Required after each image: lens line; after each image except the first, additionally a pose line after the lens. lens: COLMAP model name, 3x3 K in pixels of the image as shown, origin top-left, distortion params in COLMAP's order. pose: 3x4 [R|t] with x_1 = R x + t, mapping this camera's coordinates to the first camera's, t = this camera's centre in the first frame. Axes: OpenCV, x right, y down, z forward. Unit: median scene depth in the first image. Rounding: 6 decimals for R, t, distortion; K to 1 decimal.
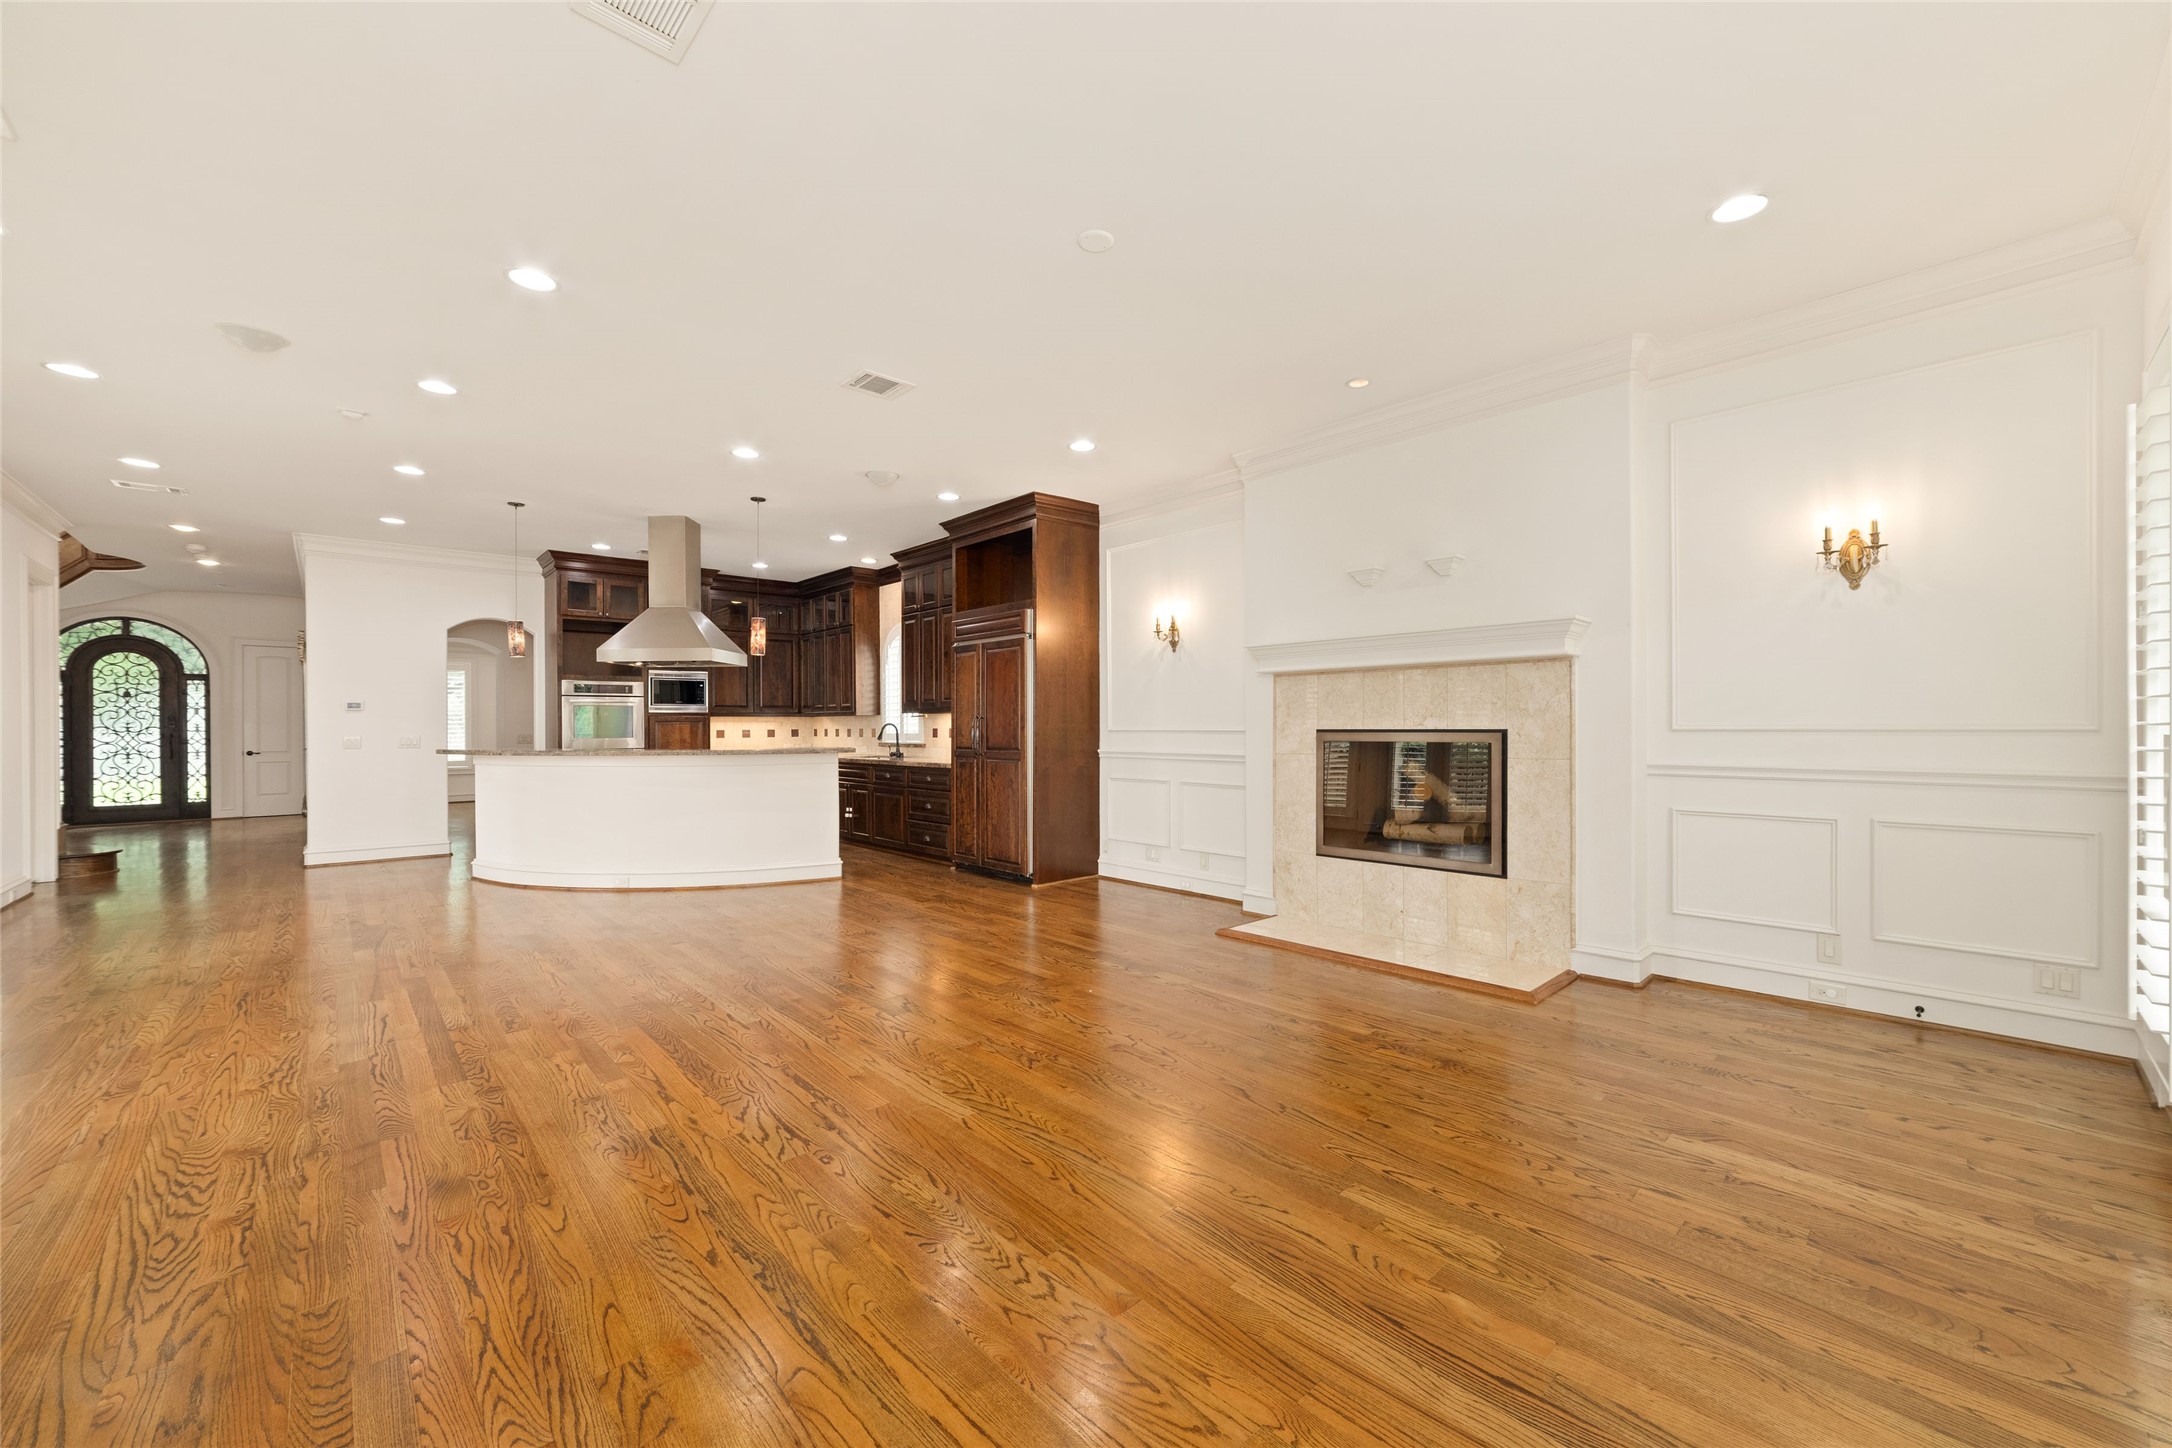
lens RADIAL K [[827.7, 0, 1103.1], [0, 827.7, 734.5], [0, 0, 1]] dist [-0.007868, 0.002620]
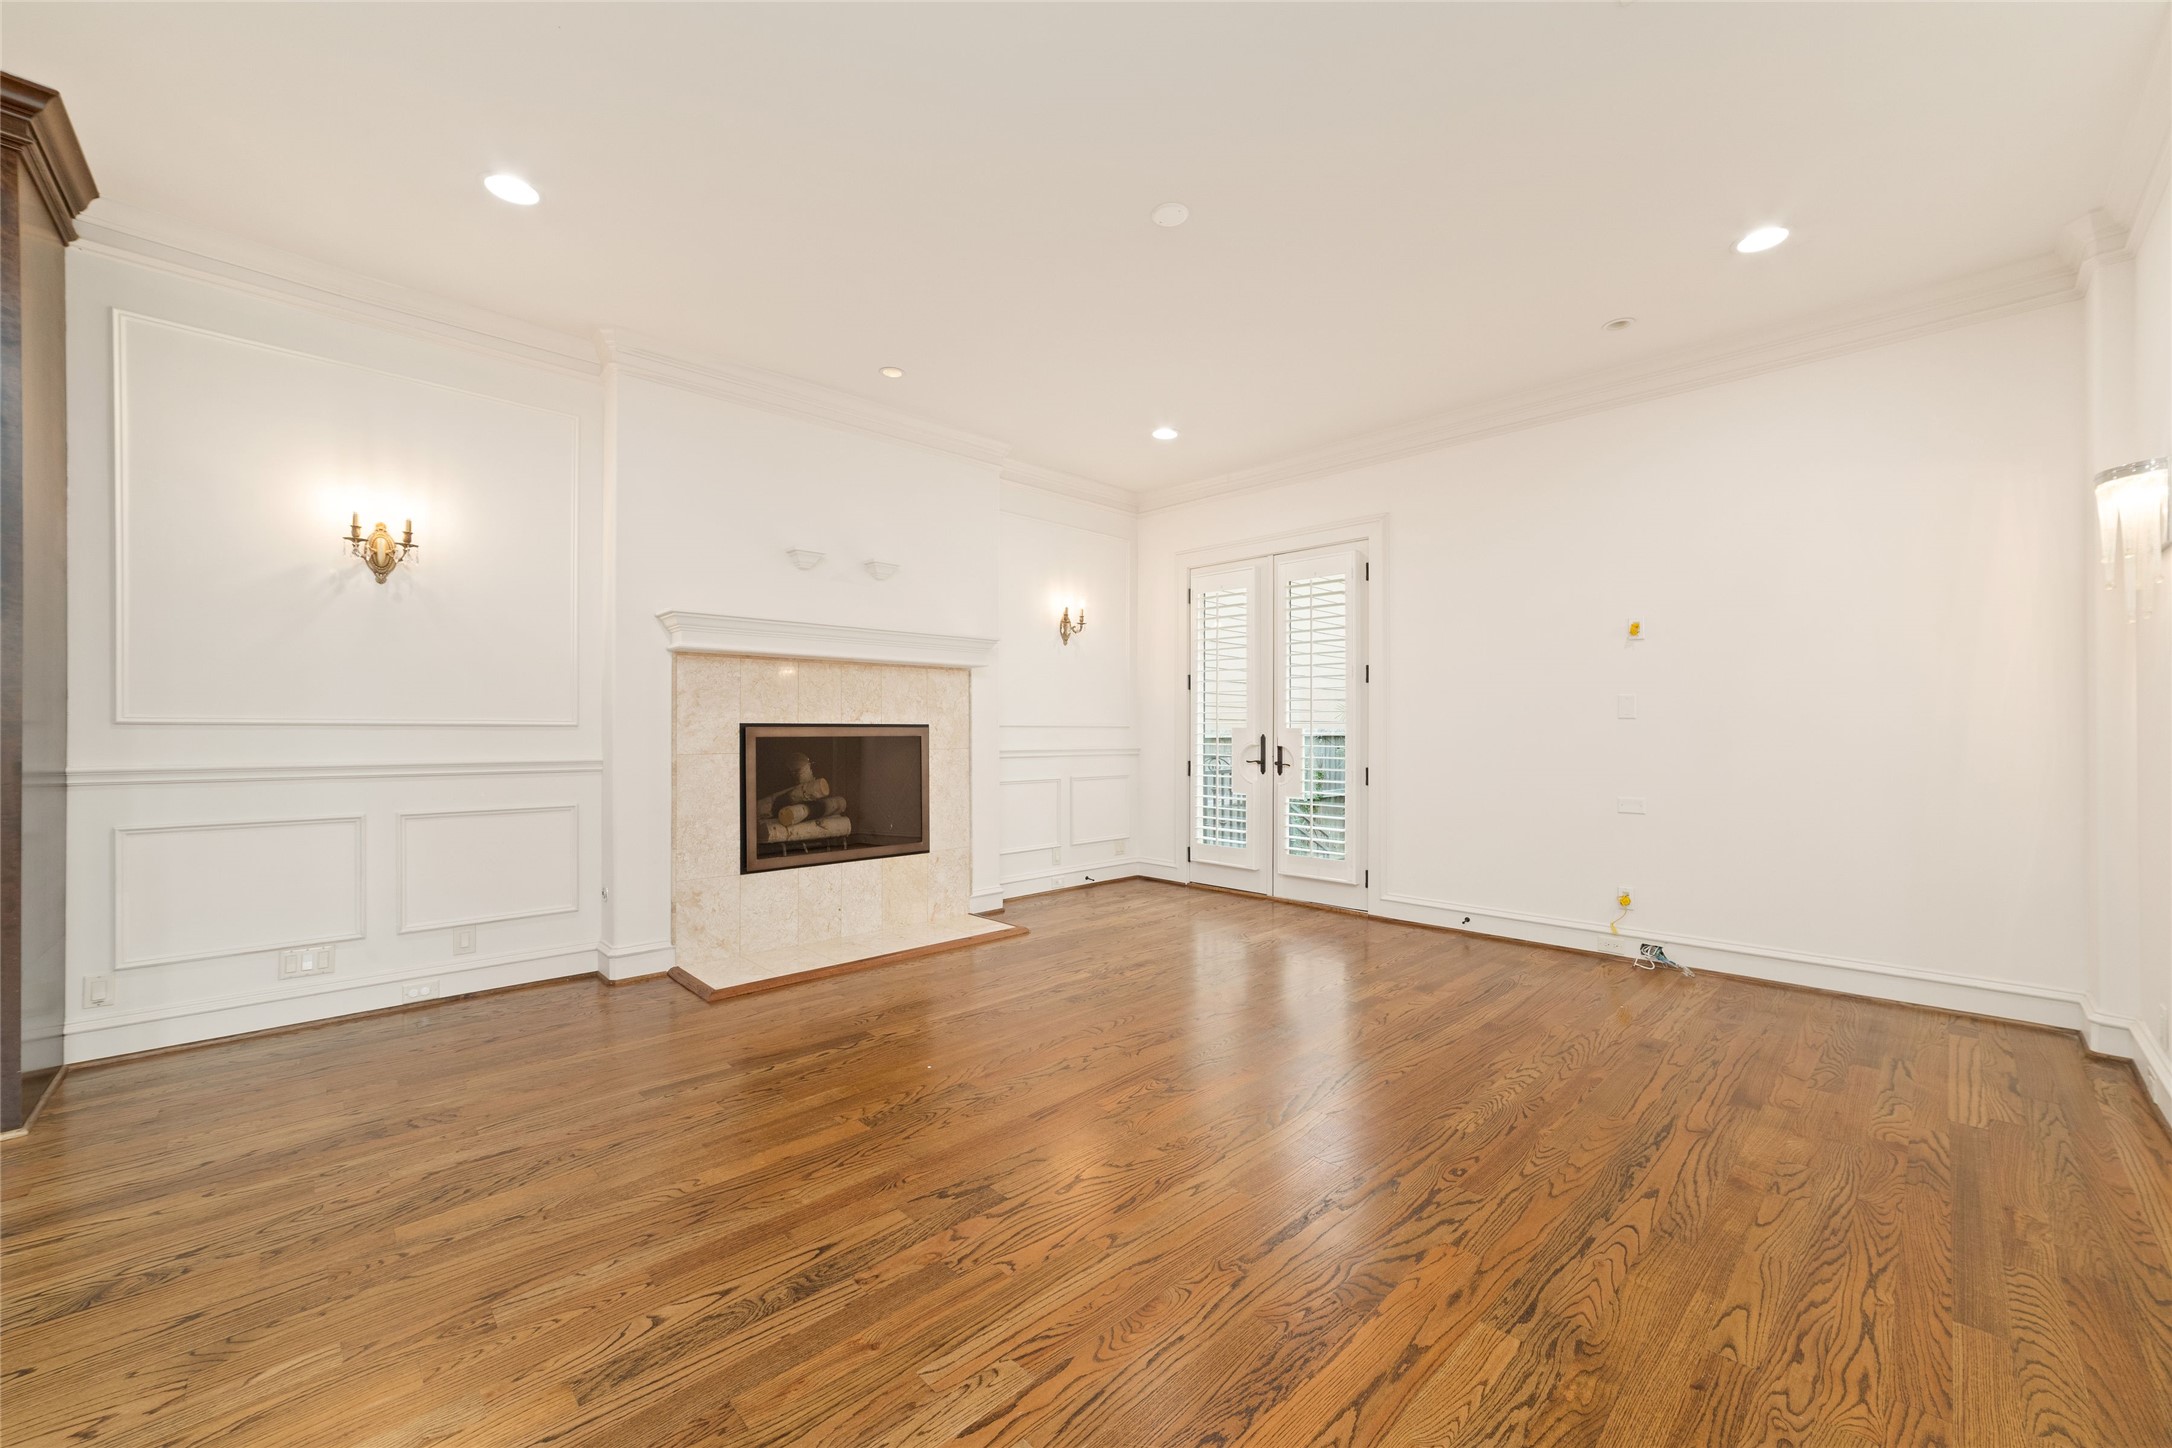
lens RADIAL K [[847.7, 0, 1081.7], [0, 847.7, 728.3], [0, 0, 1]] dist [-0.019580, 0.005515]
pose [[-0.008055, 0.006893, 0.999944, -1.497991], [0.007697, 0.999947, -0.006831, 0.018276], [-0.999938, 0.007641, -0.008107, 1.665538]]
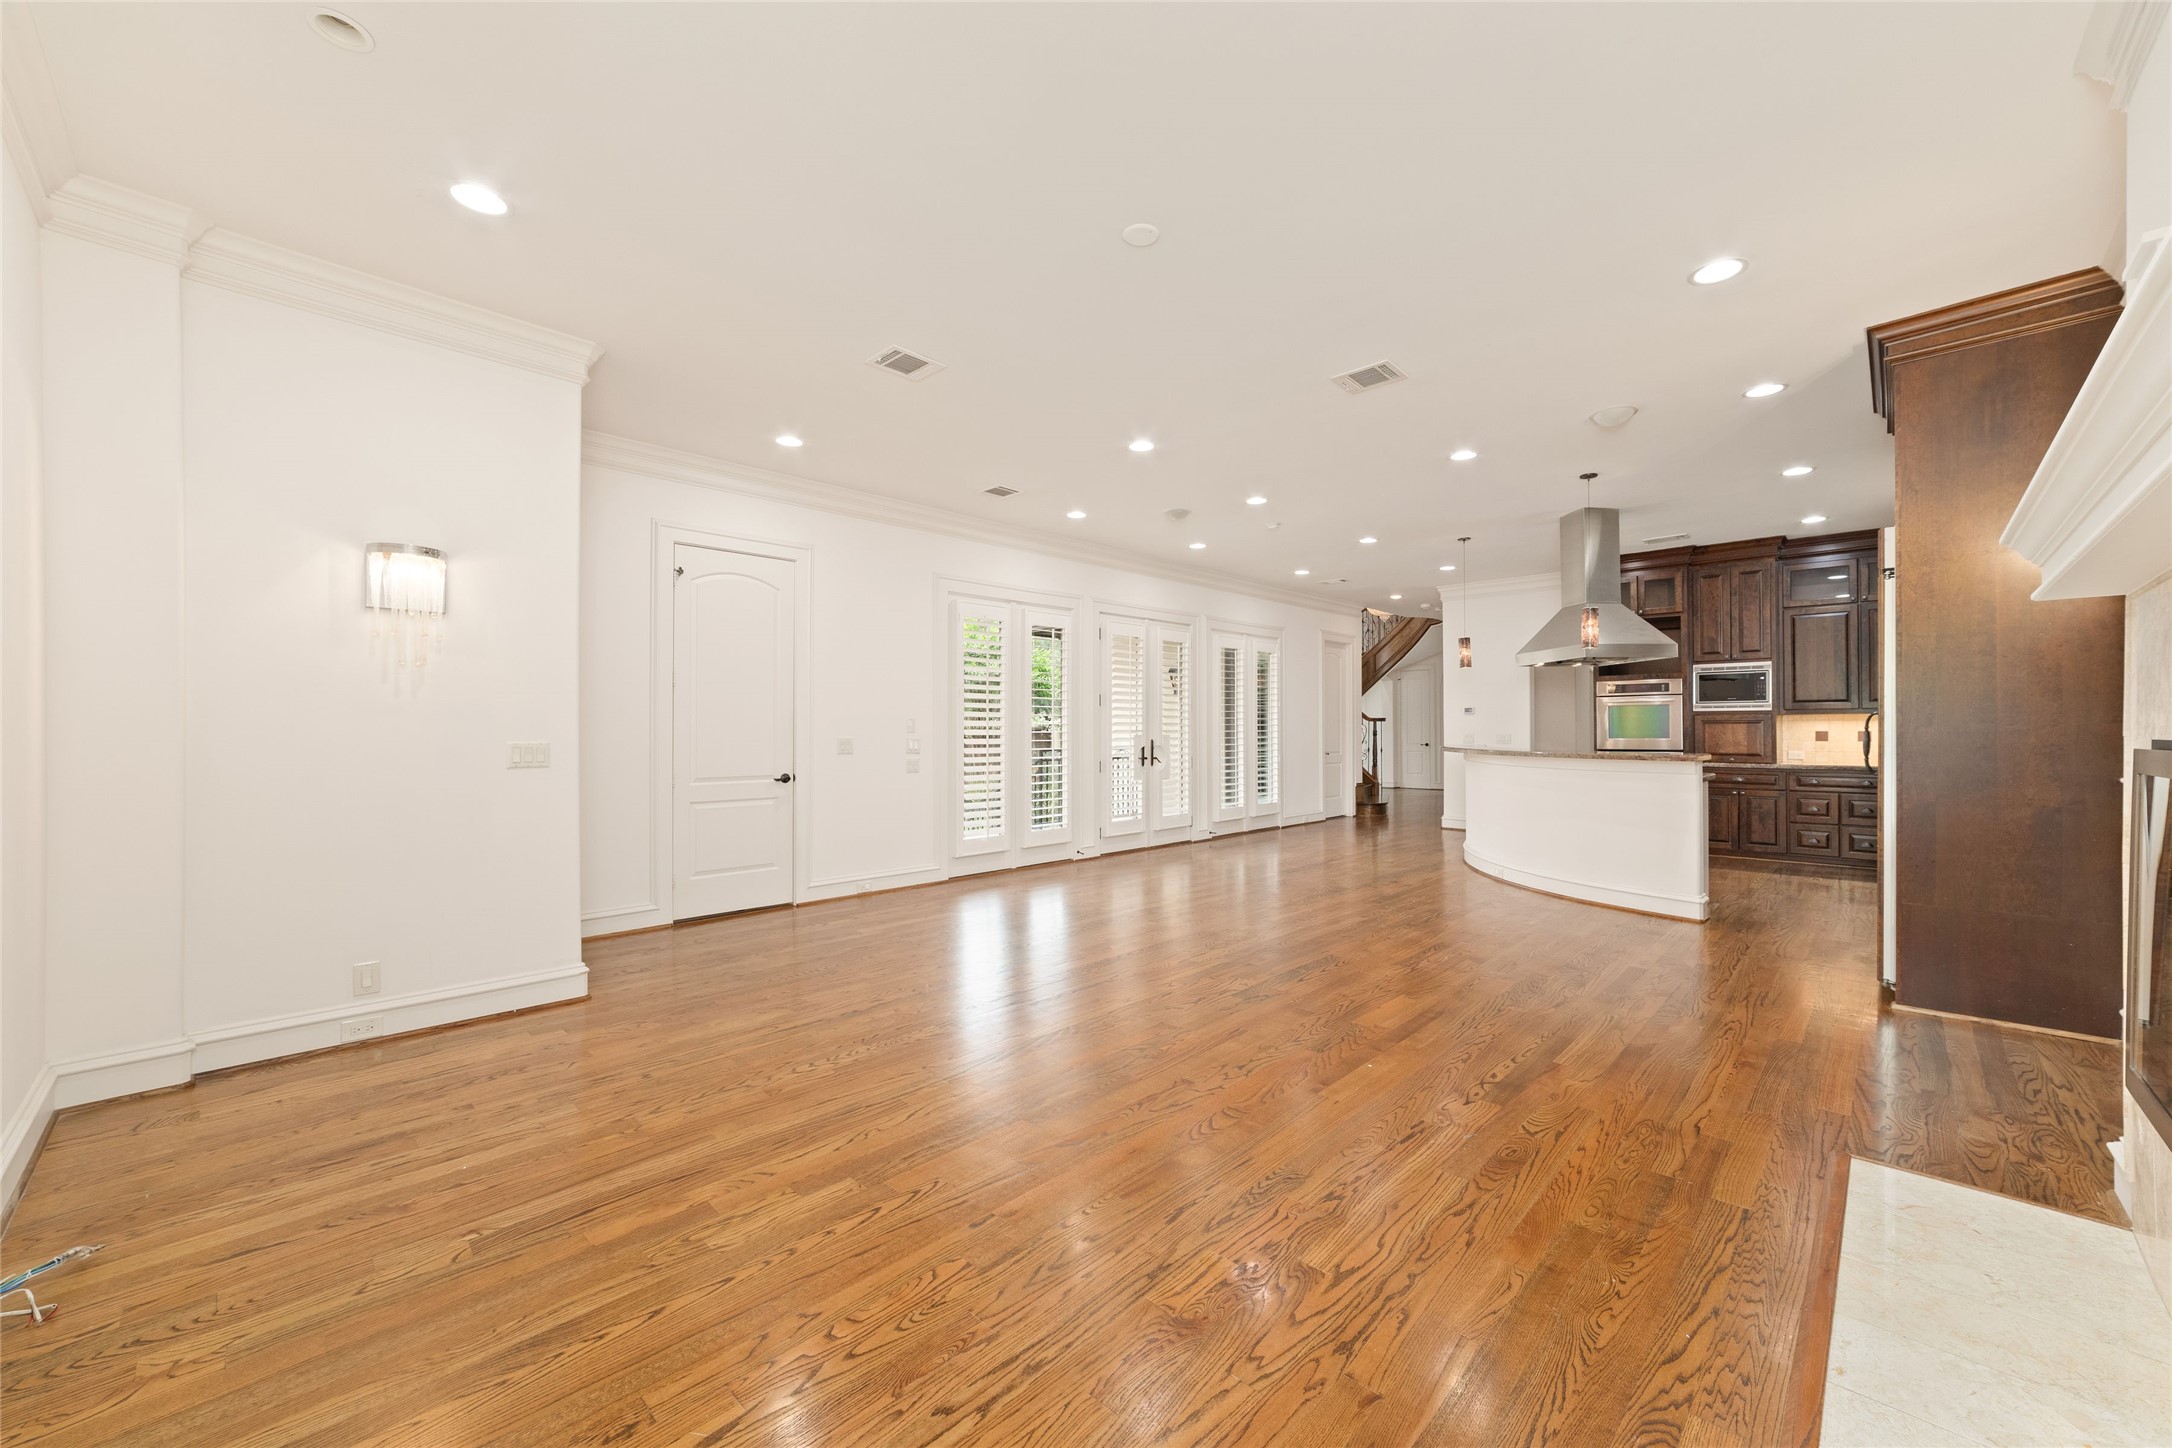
lens RADIAL K [[827.7, 0, 1105.4], [0, 827.7, 726.5], [0, 0, 1]] dist [-0.007868, 0.002620]
pose [[0.060743, -0.000103, -0.998153, 1.450040], [-0.007332, 0.999973, -0.000550, -0.020397], [0.998126, 0.007352, 0.060741, 1.344847]]
